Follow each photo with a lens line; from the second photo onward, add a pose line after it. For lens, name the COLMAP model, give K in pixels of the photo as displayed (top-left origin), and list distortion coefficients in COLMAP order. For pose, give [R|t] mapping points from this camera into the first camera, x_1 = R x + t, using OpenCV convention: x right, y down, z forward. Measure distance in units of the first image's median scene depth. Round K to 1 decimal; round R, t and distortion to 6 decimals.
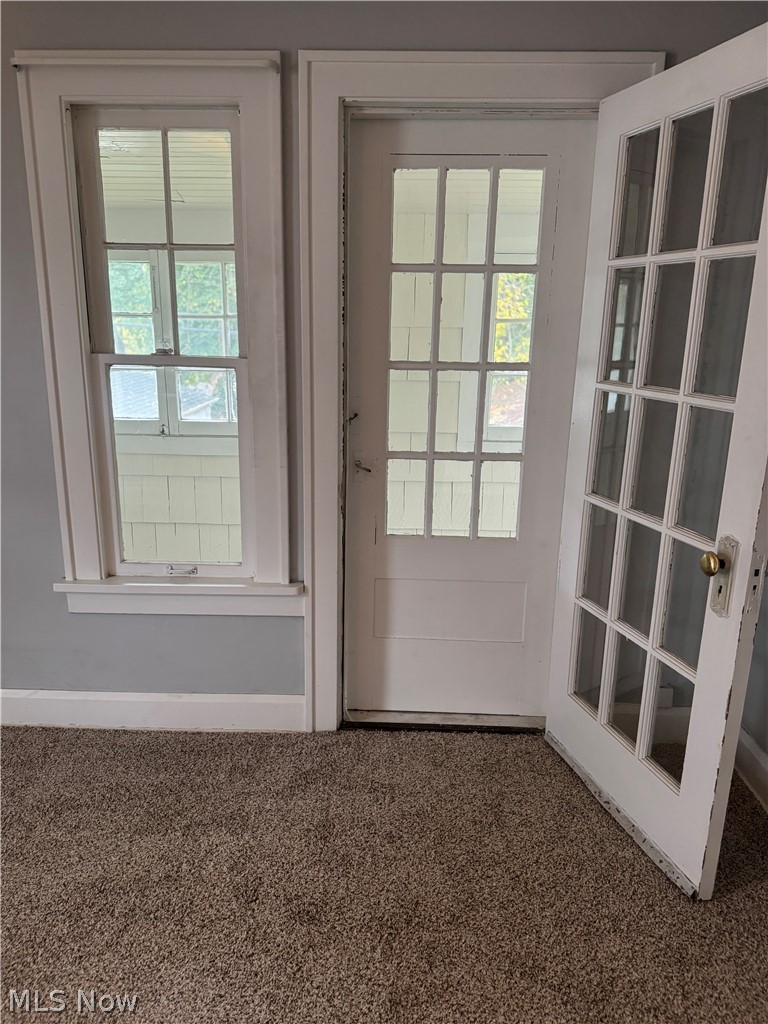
lens RADIAL K [[722.4, 0, 381.8], [0, 722.4, 505.4], [0, 0, 1]] dist [0.015452, -0.025305]
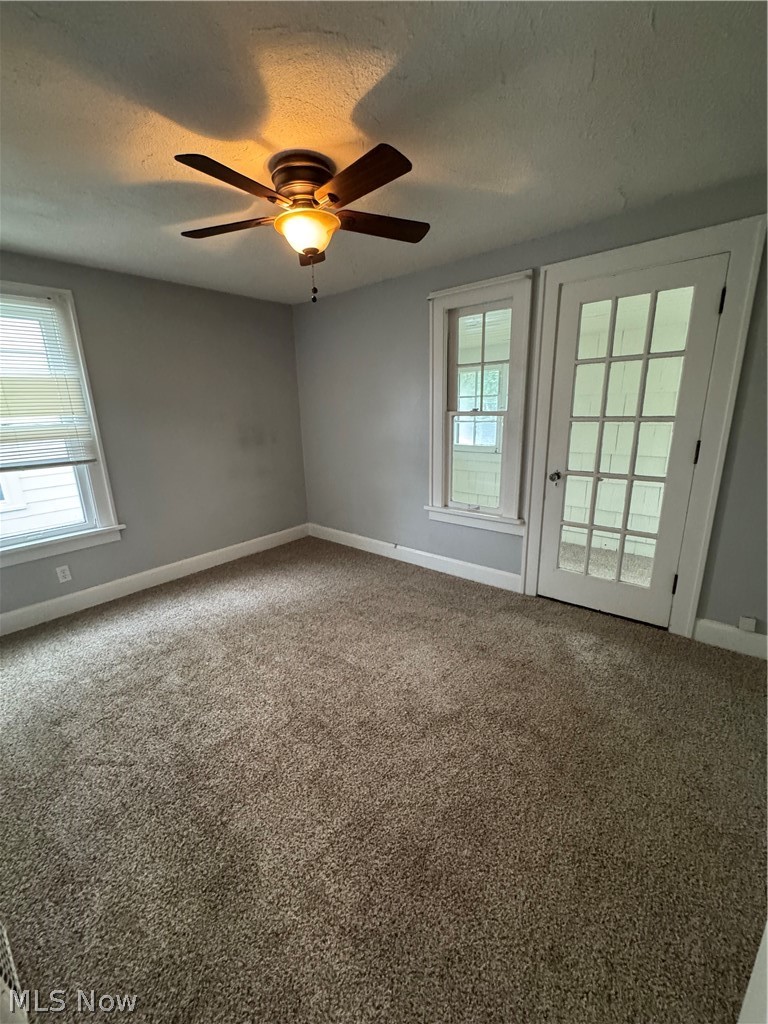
lens RADIAL K [[410.3, 0, 387.4], [0, 410.3, 514.1], [0, 0, 1]] dist [-0.002969, -0.000023]
pose [[0.778724, 0.127697, -0.614234, 0.312188], [-0.123997, 0.991080, 0.048839, 0.083400], [0.614991, 0.038131, 0.787612, -0.179570]]
